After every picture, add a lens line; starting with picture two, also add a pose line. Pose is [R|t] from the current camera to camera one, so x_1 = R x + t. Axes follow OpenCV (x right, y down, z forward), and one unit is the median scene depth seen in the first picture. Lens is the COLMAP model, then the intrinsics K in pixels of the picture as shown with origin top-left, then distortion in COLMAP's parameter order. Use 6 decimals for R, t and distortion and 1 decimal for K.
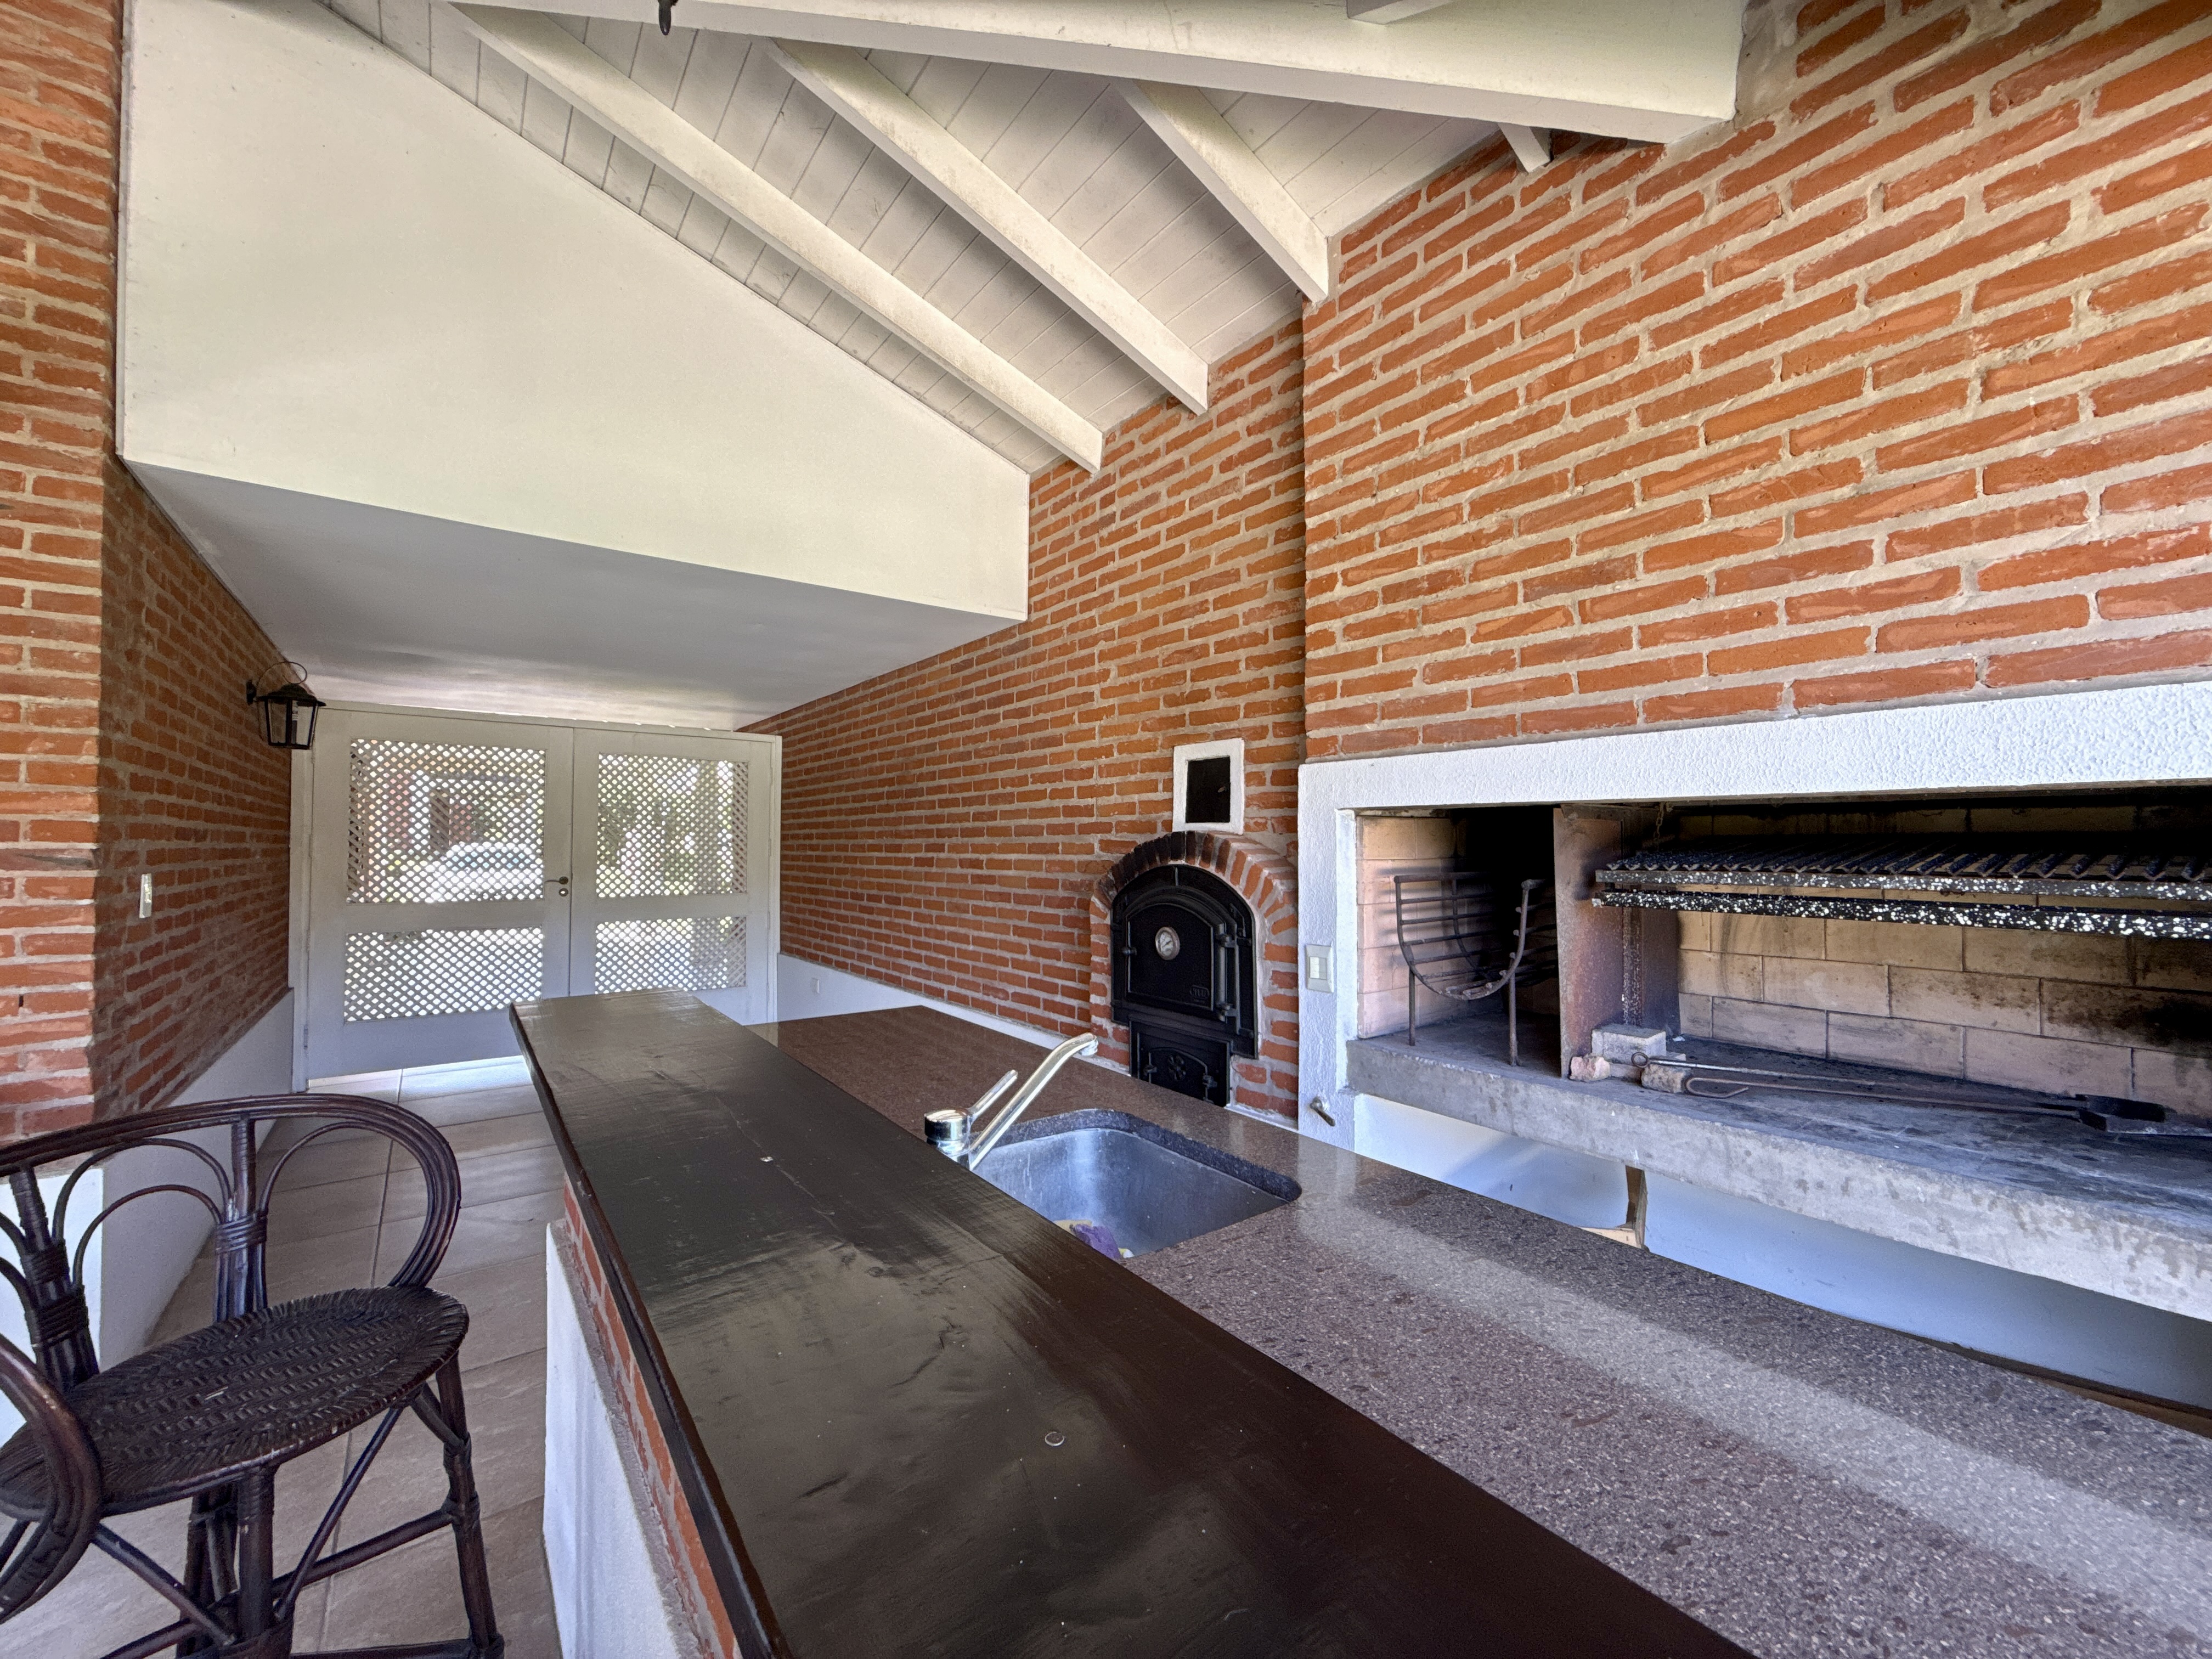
lens RADIAL K [[881.7, 0, 1107.2], [0, 881.7, 829.7], [0, 0, 1]] dist [-0.000016, -0.000063]
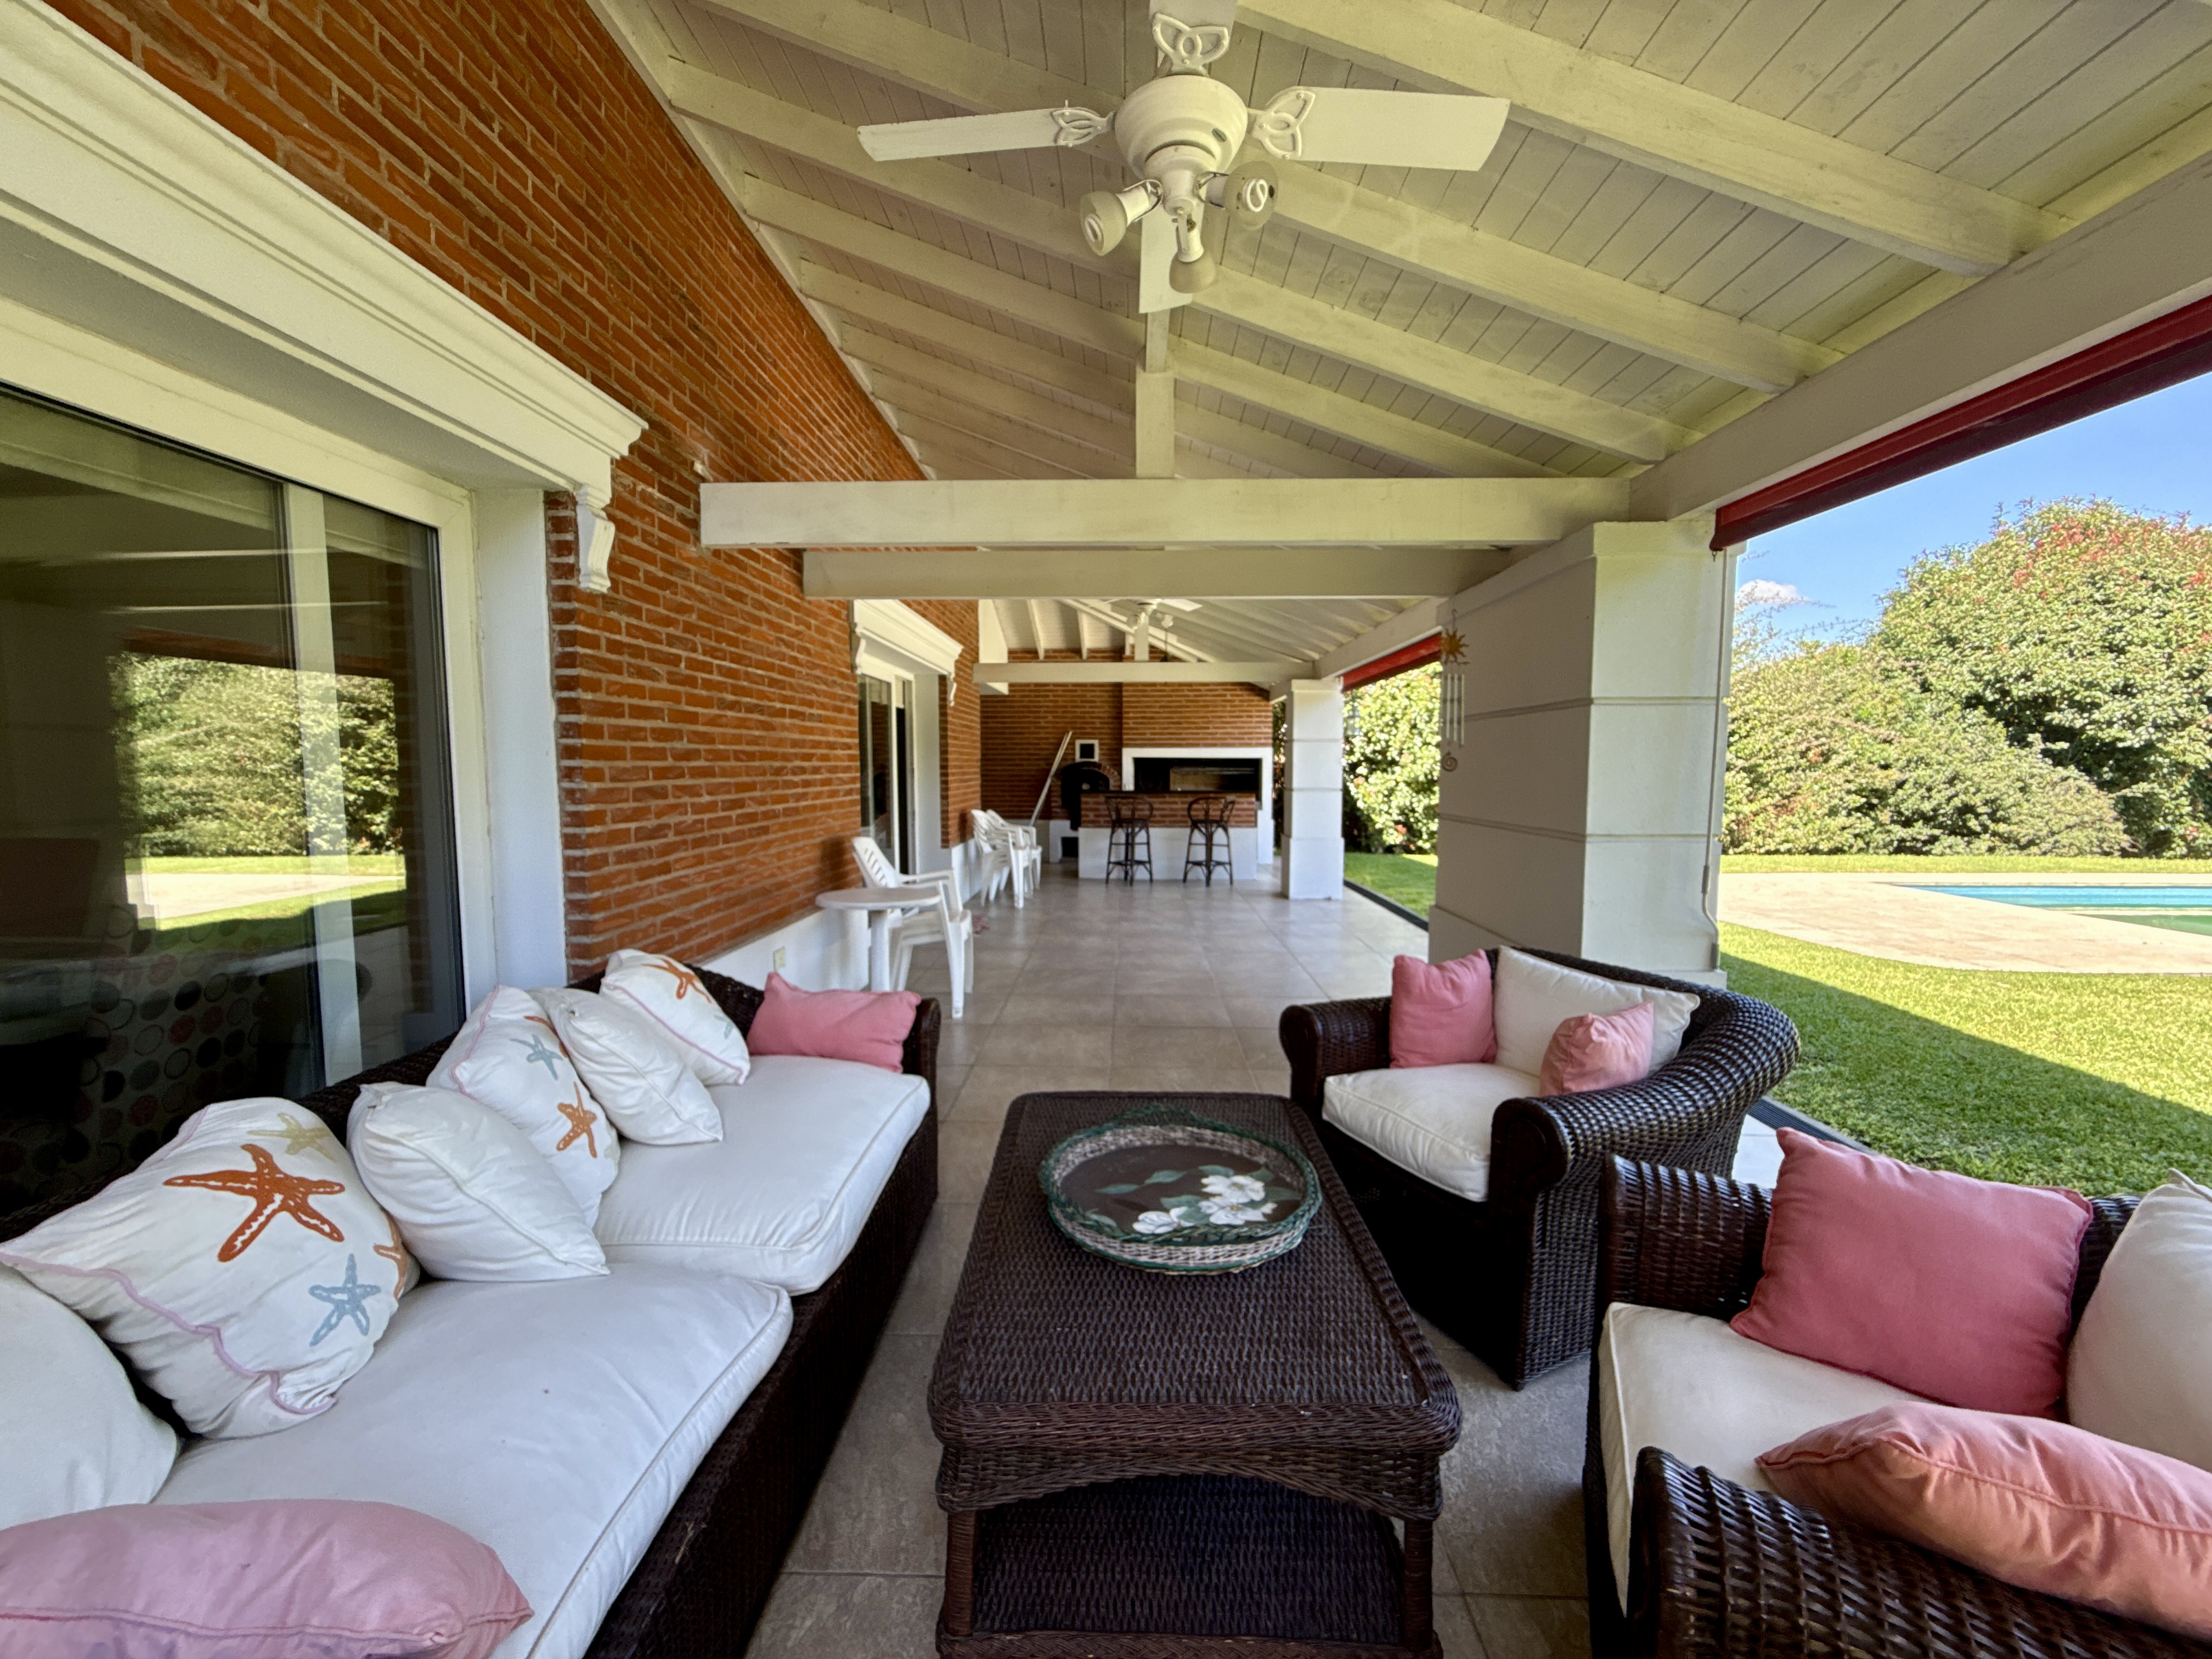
lens RADIAL K [[881.7, 0, 1104.2], [0, 881.7, 832.8], [0, 0, 1]] dist [-0.000016, -0.000063]
pose [[0.628153, -0.058139, 0.775915, -3.230258], [-0.014784, 0.996133, 0.086609, -0.022597], [-0.777949, -0.065875, 0.624864, -1.779578]]
